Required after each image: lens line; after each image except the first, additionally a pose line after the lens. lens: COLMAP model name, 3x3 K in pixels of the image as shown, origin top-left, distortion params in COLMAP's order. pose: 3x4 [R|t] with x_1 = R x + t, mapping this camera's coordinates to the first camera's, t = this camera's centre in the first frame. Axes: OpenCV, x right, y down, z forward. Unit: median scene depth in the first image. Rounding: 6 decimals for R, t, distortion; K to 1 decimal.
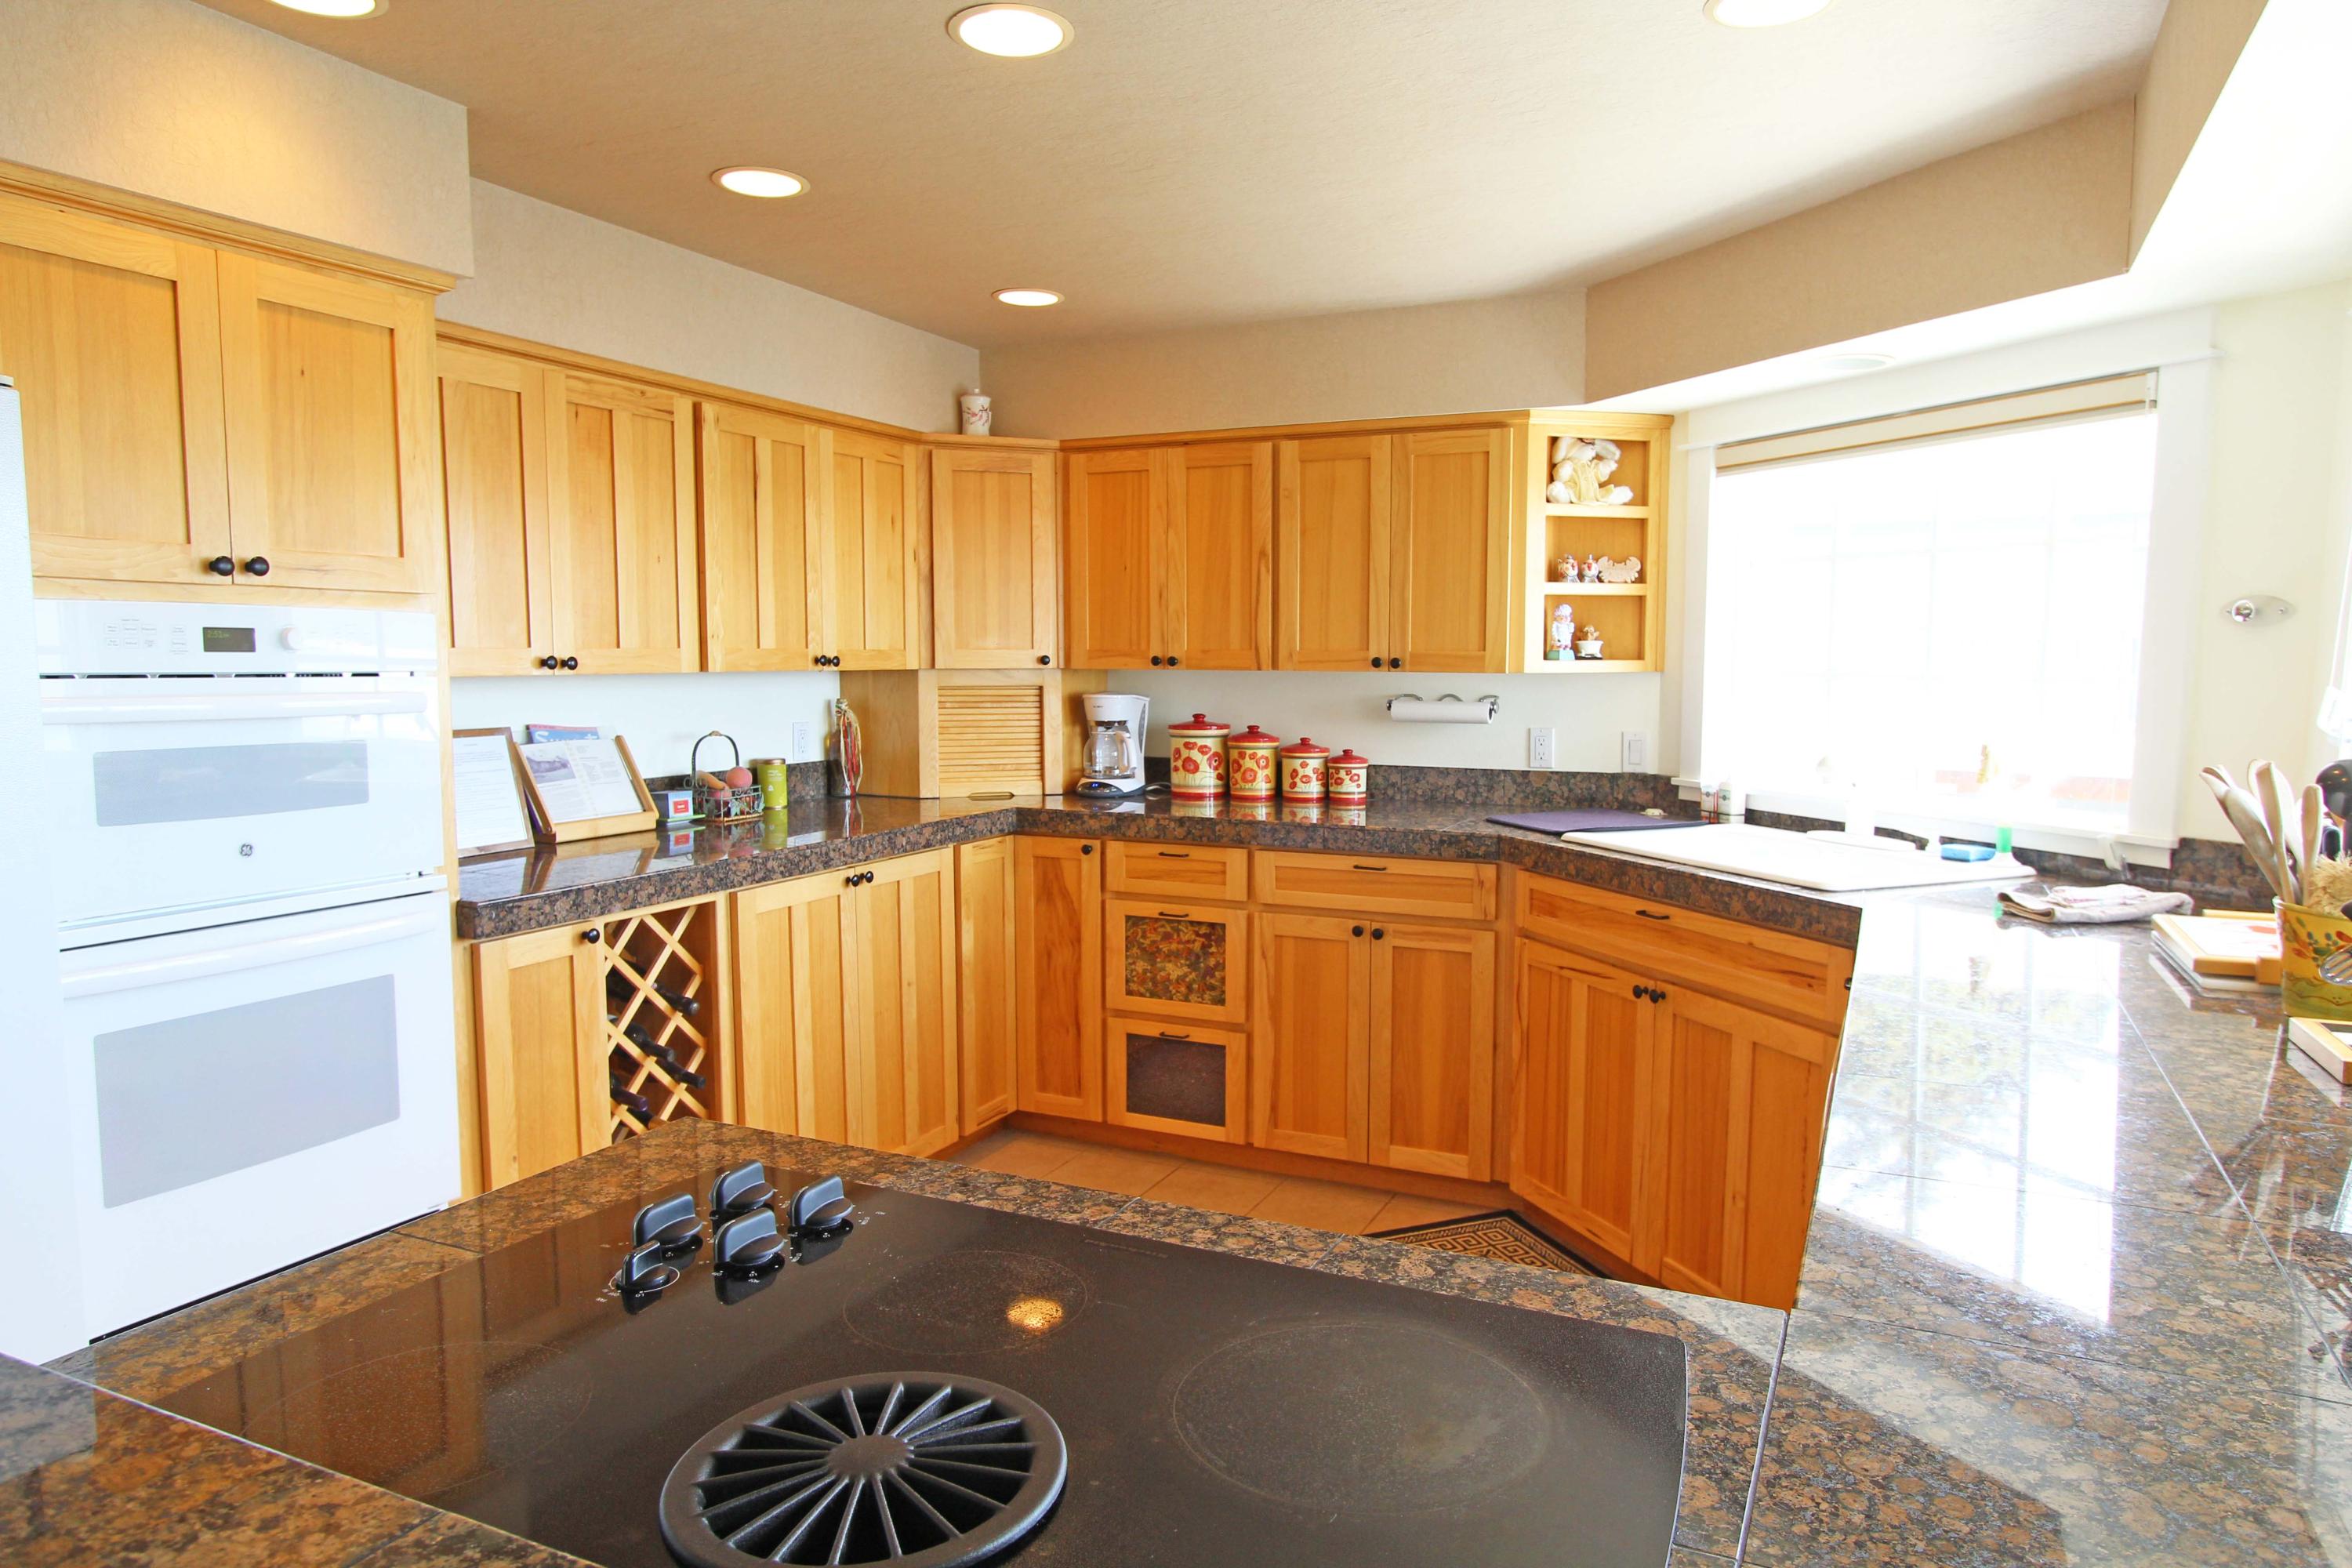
lens RADIAL K [[1476.9, 0, 1191.2], [0, 1476.9, 787.2], [0, 0, 1]] dist [-0.011631, 0.008736]
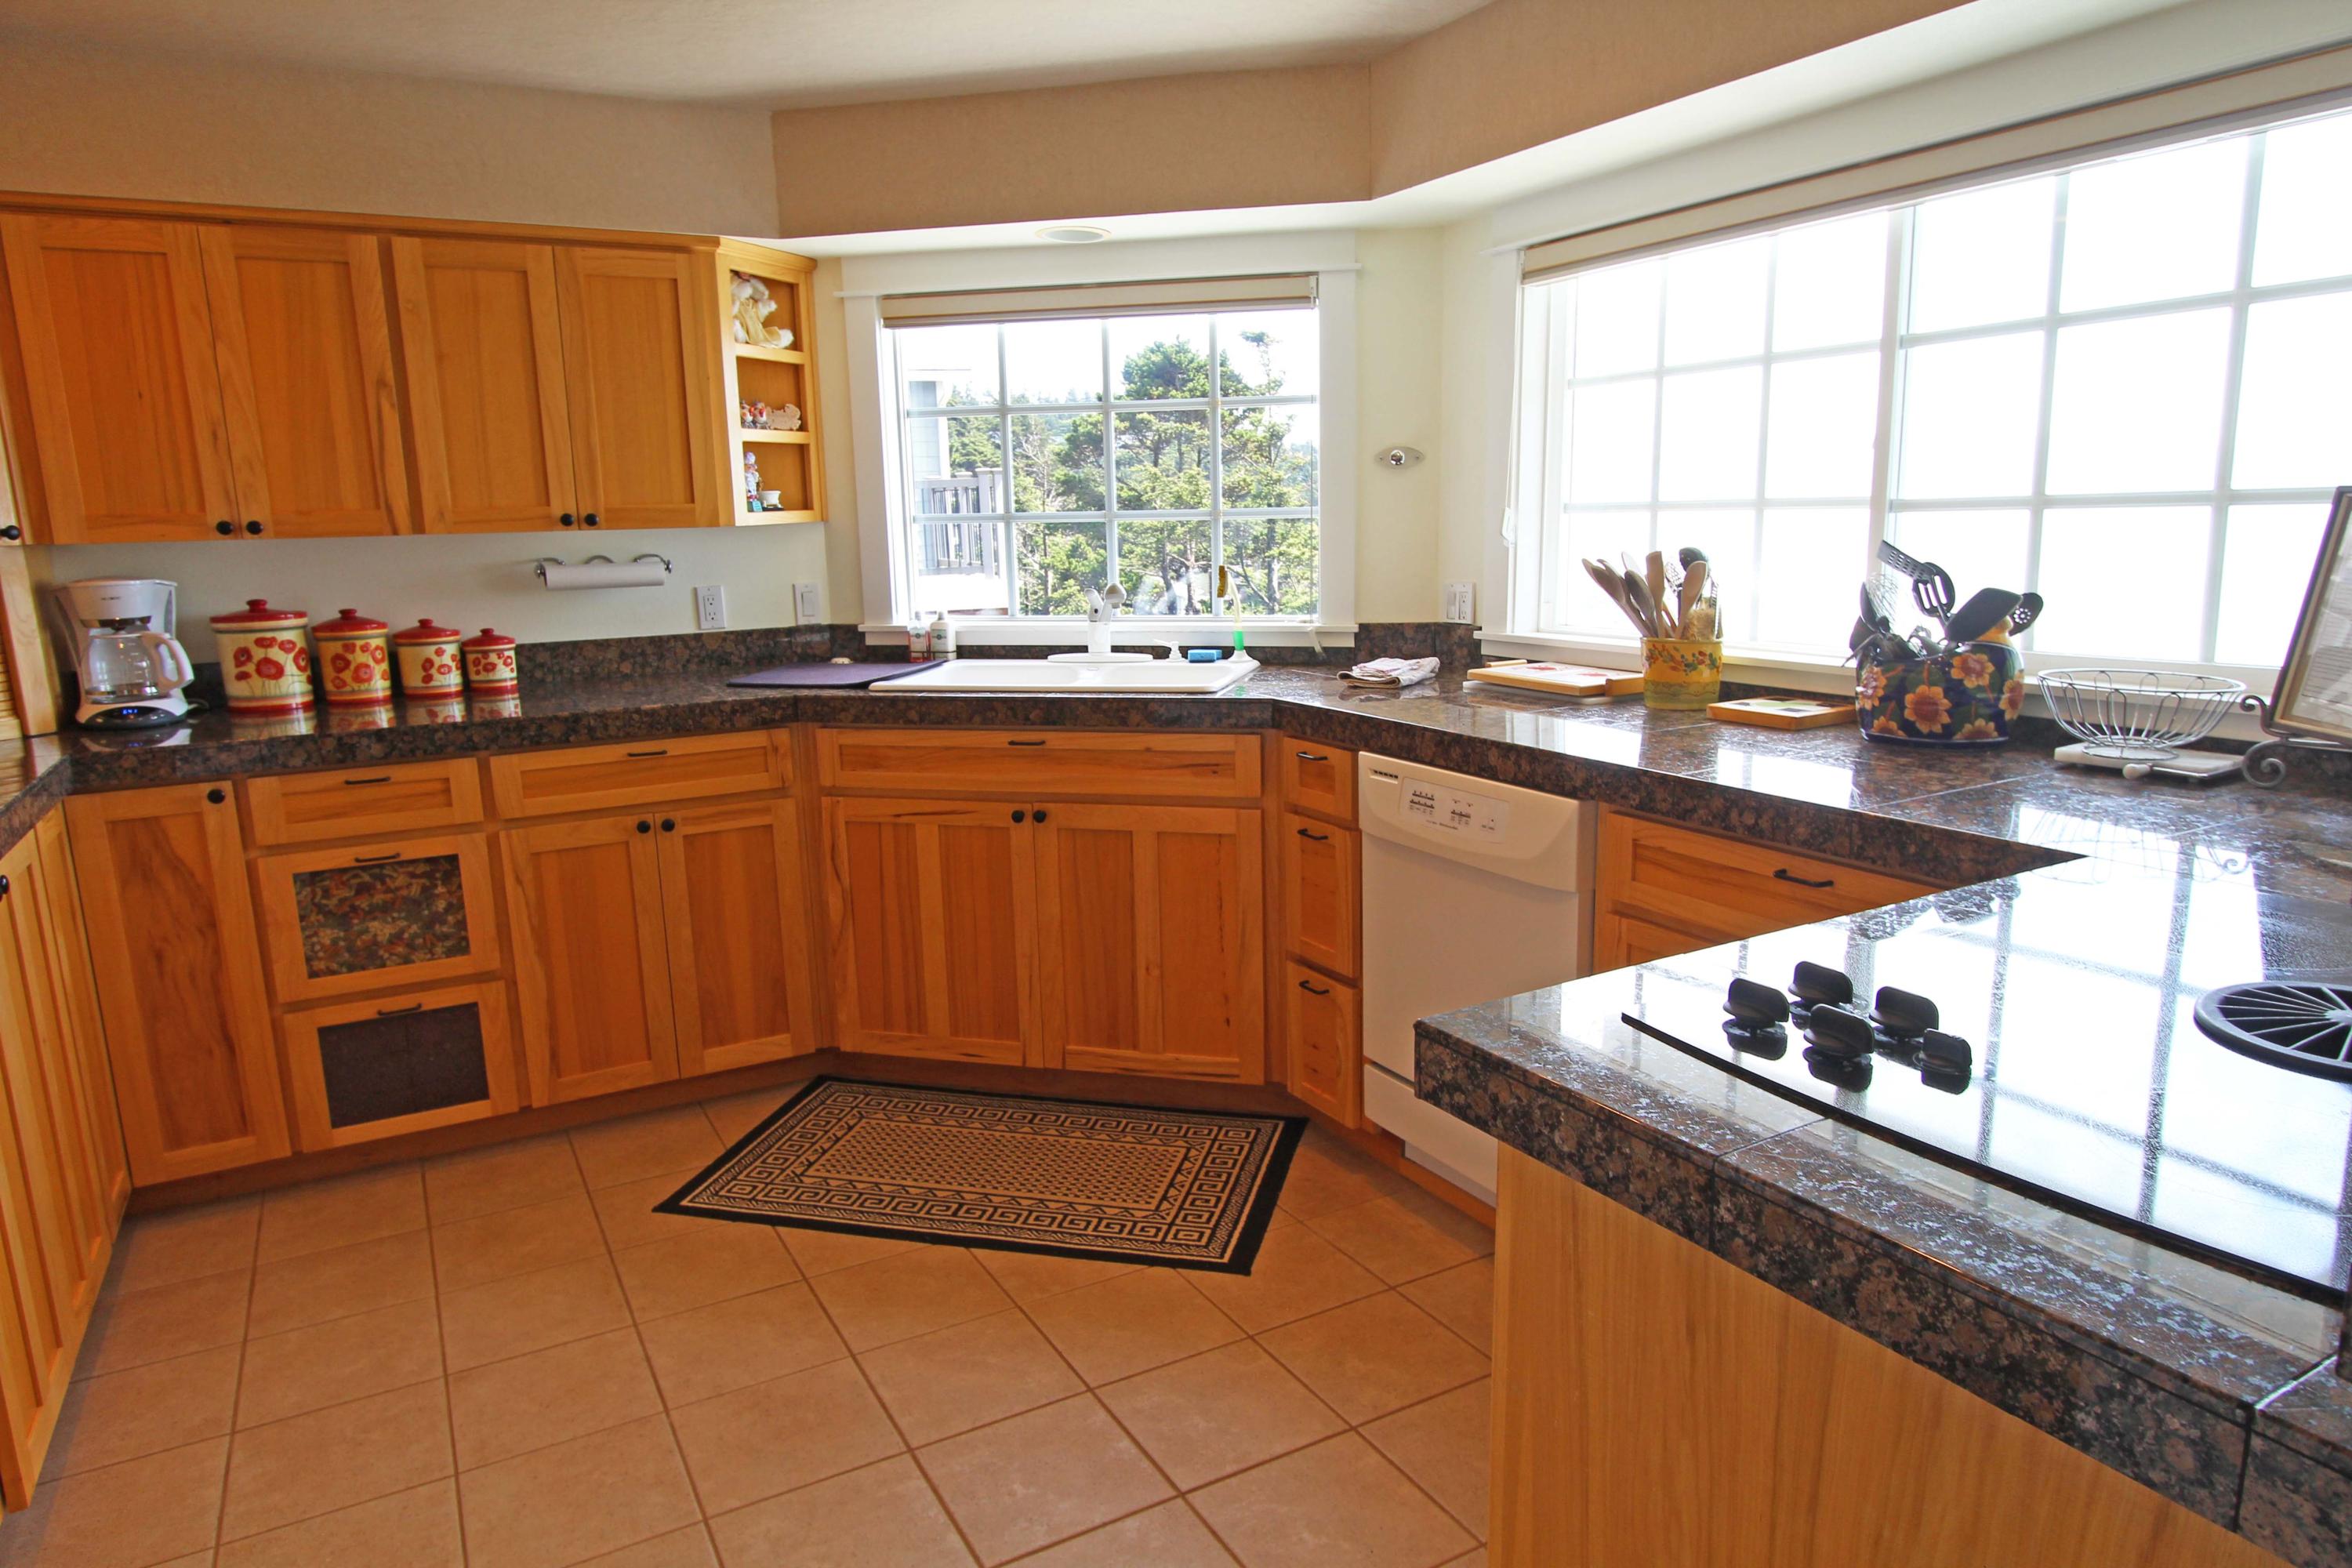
lens RADIAL K [[1476.9, 0, 1191.8], [0, 1476.9, 791.7], [0, 0, 1]] dist [-0.011631, 0.008736]
pose [[0.581951, -0.171970, 0.794833, -0.369966], [0.097674, 0.985091, 0.141620, -0.014989], [-0.807336, -0.004781, 0.590072, 0.204765]]
